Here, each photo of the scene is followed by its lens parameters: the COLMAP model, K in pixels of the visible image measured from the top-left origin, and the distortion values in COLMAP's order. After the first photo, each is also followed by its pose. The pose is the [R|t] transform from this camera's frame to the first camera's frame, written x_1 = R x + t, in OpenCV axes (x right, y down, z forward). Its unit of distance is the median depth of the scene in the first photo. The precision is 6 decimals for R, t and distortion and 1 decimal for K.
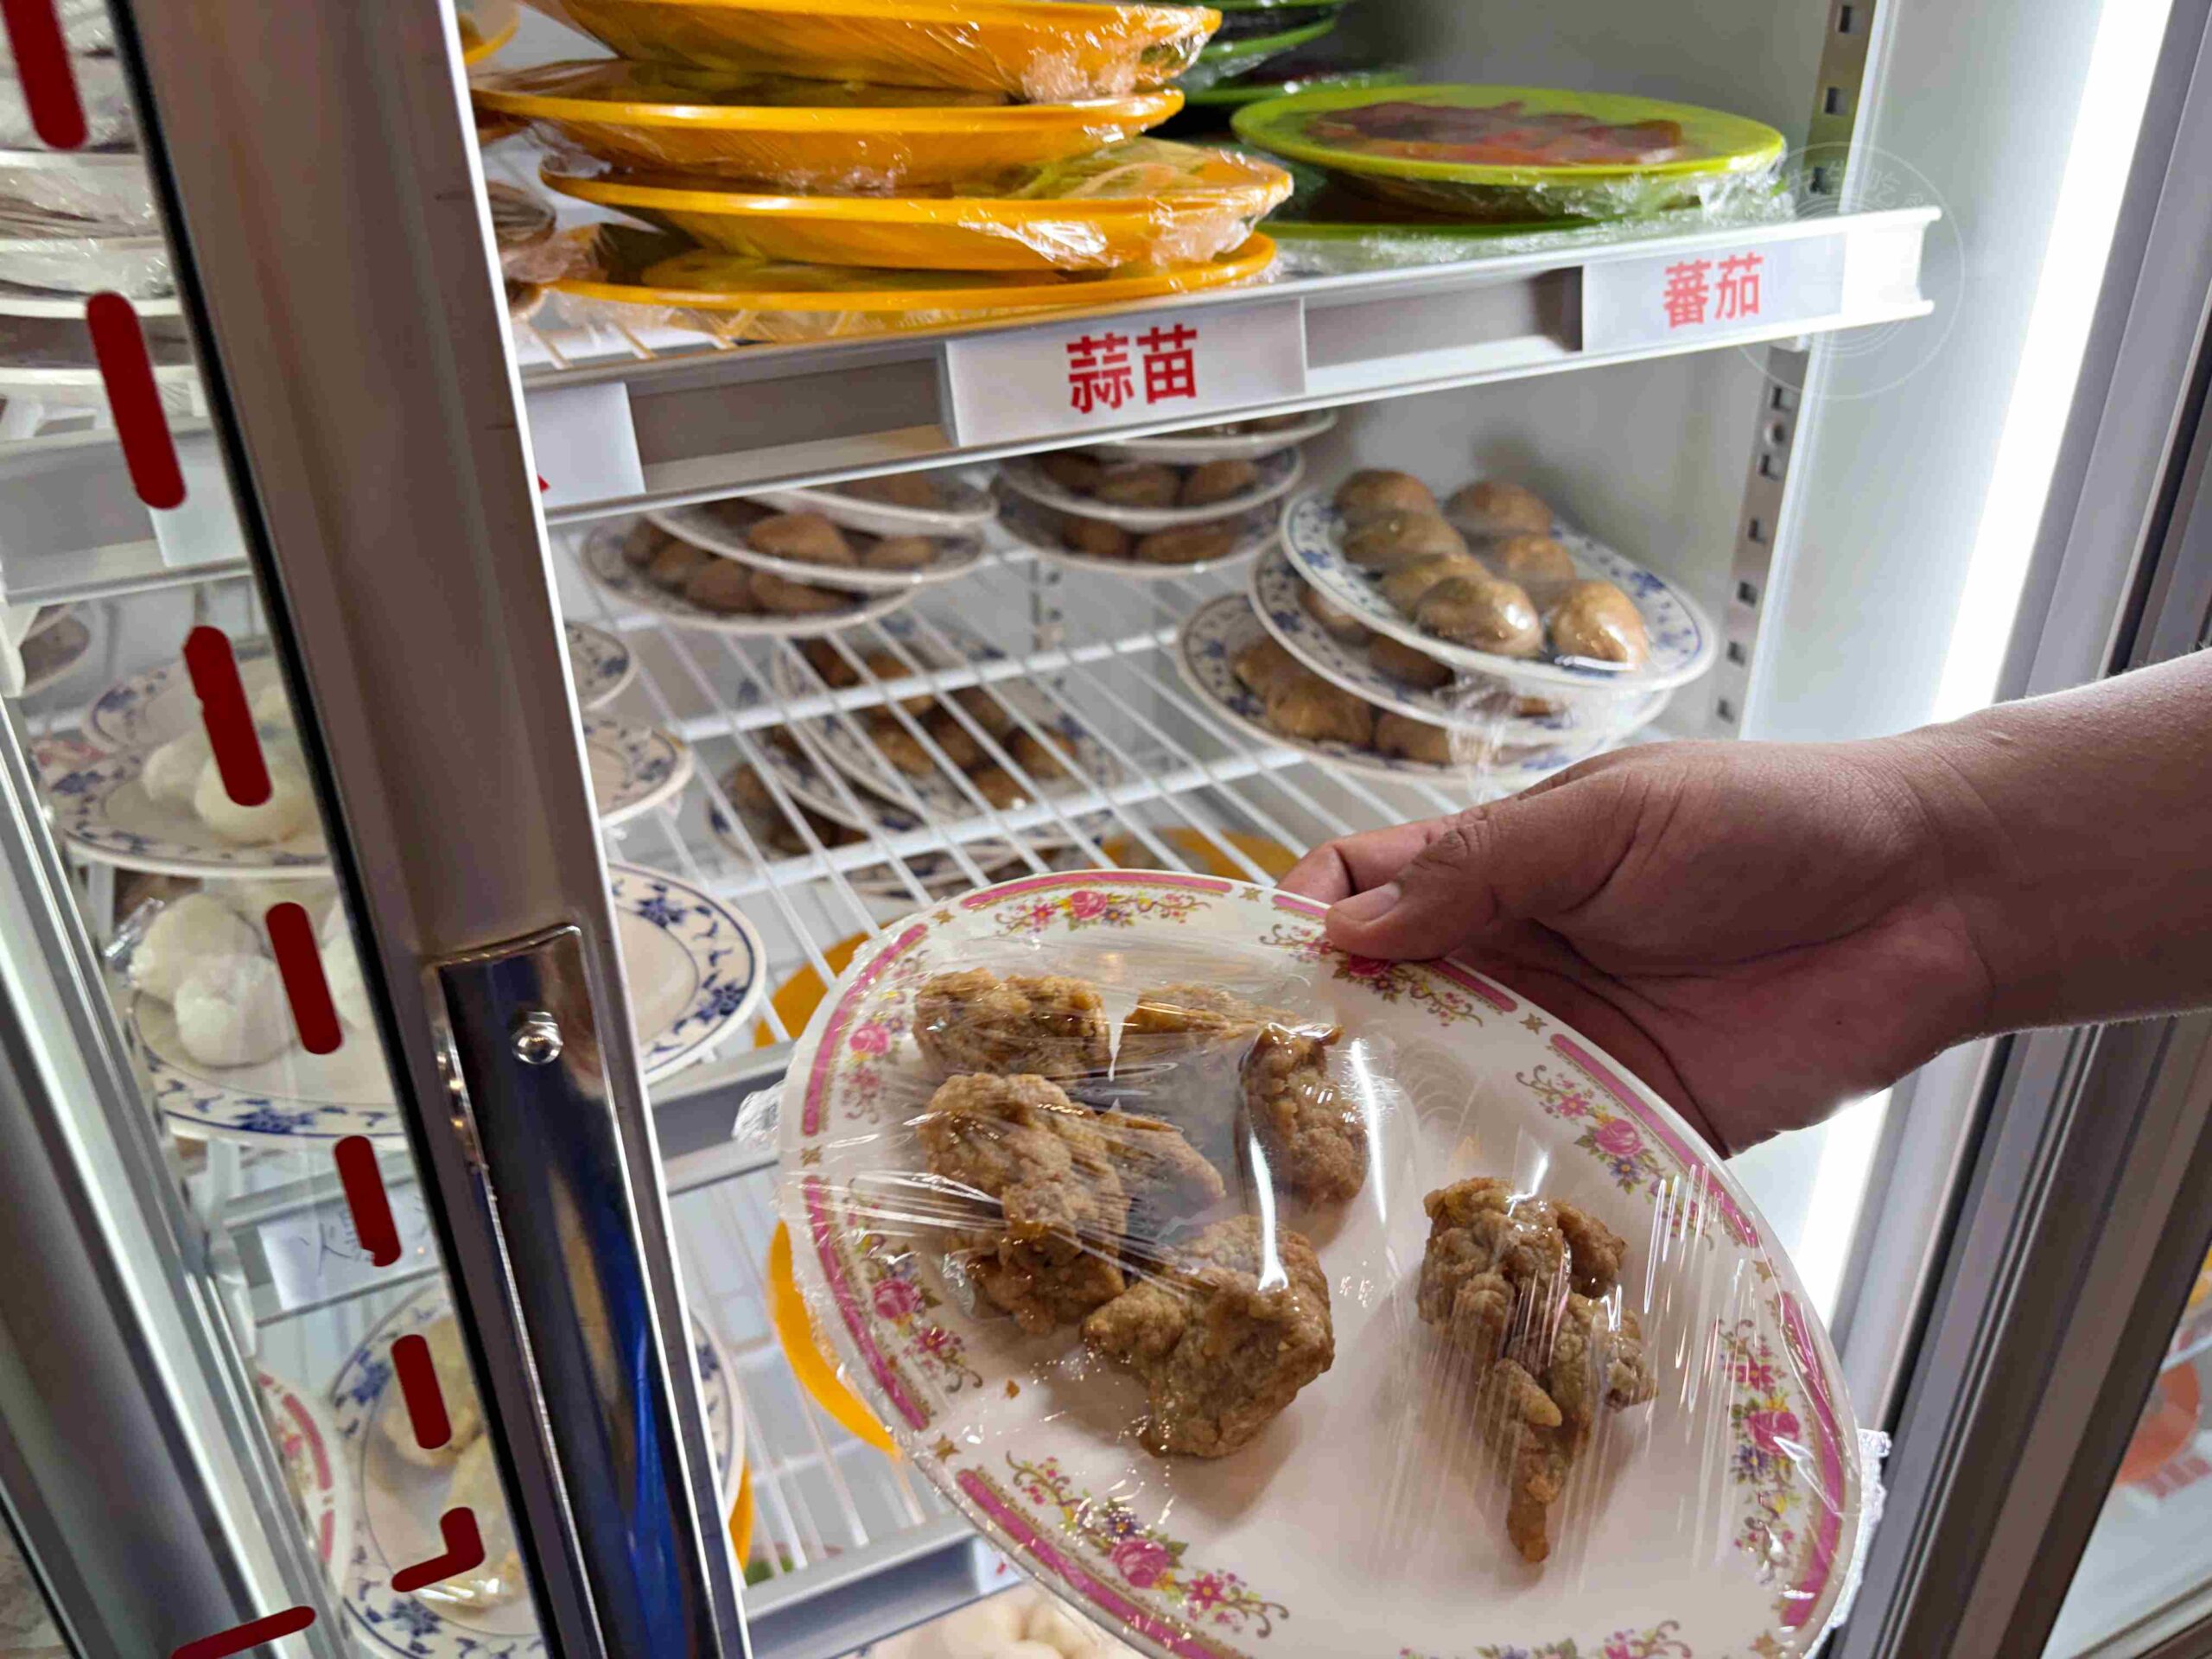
lens RADIAL K [[1700.2, 0, 1095.1], [0, 1700.2, 829.7], [0, 0, 1]] dist [0.036526, -0.052676]
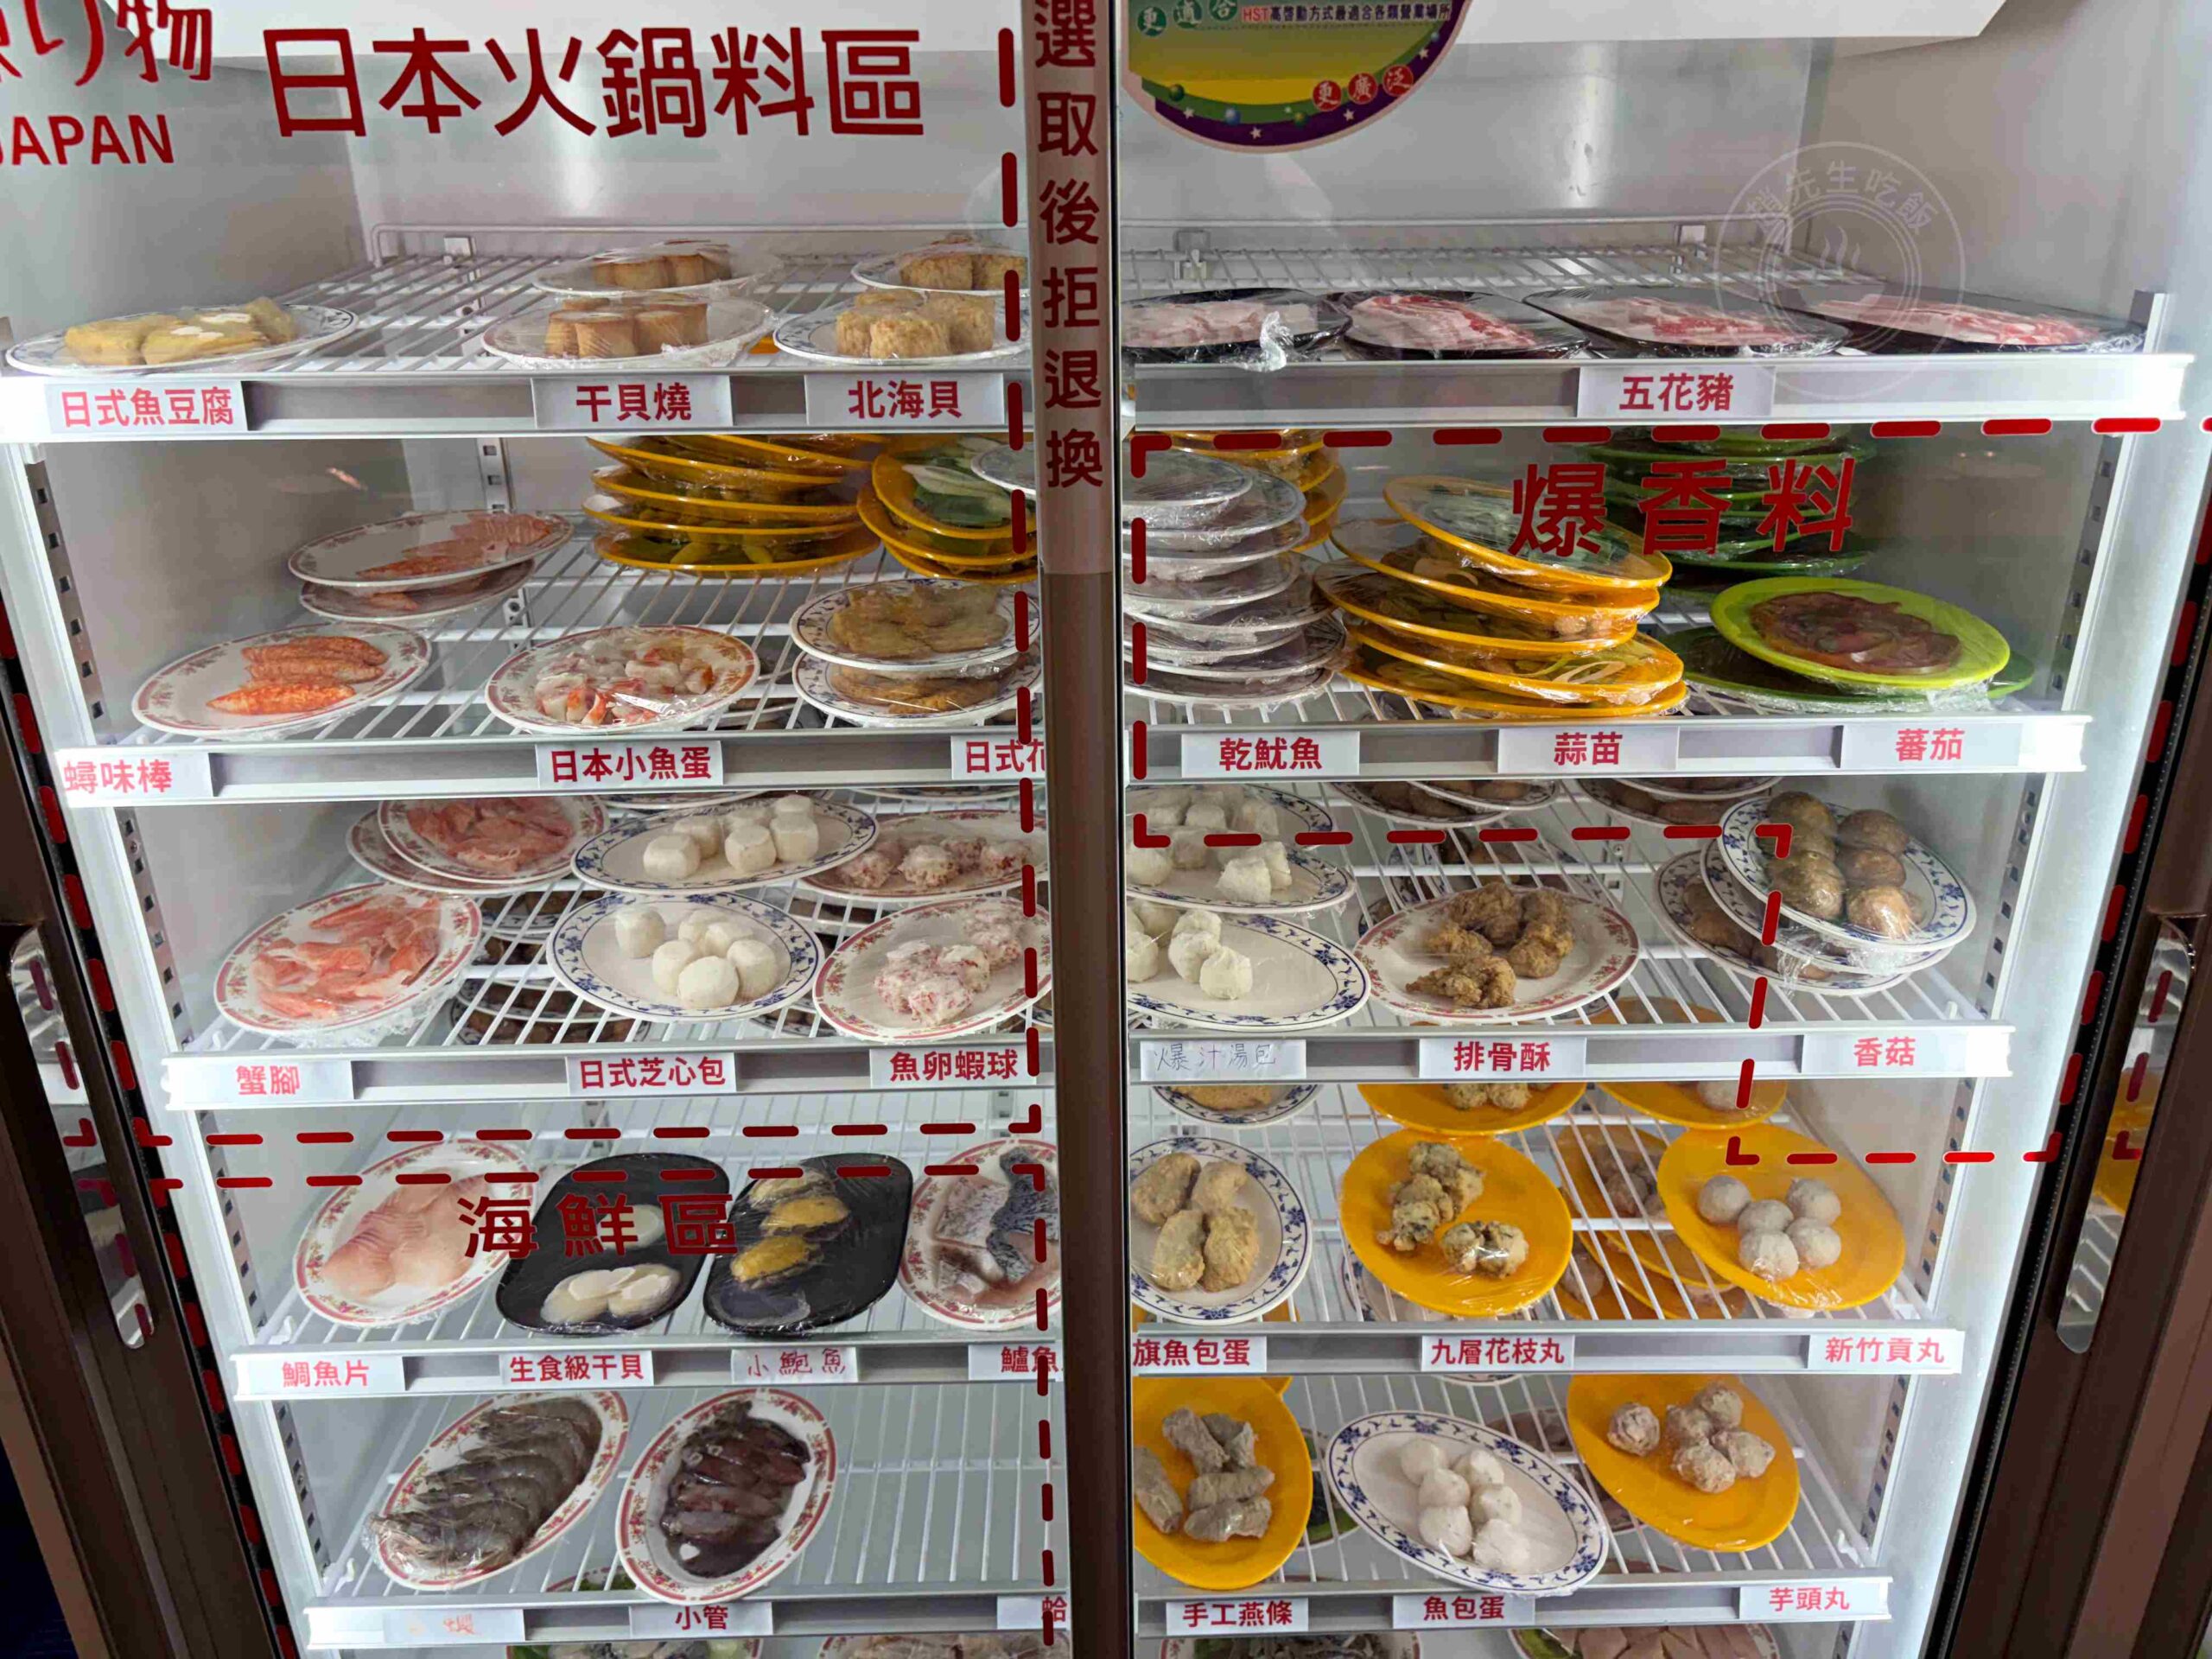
lens RADIAL K [[1700.2, 0, 1098.9], [0, 1700.2, 833.0], [0, 0, 1]] dist [0.036526, -0.052676]
pose [[0.910627, 0.173730, -0.374935, 0.248037], [-0.205566, 0.977547, -0.046315, 0.055520], [0.358470, 0.119250, 0.925894, -1.054317]]
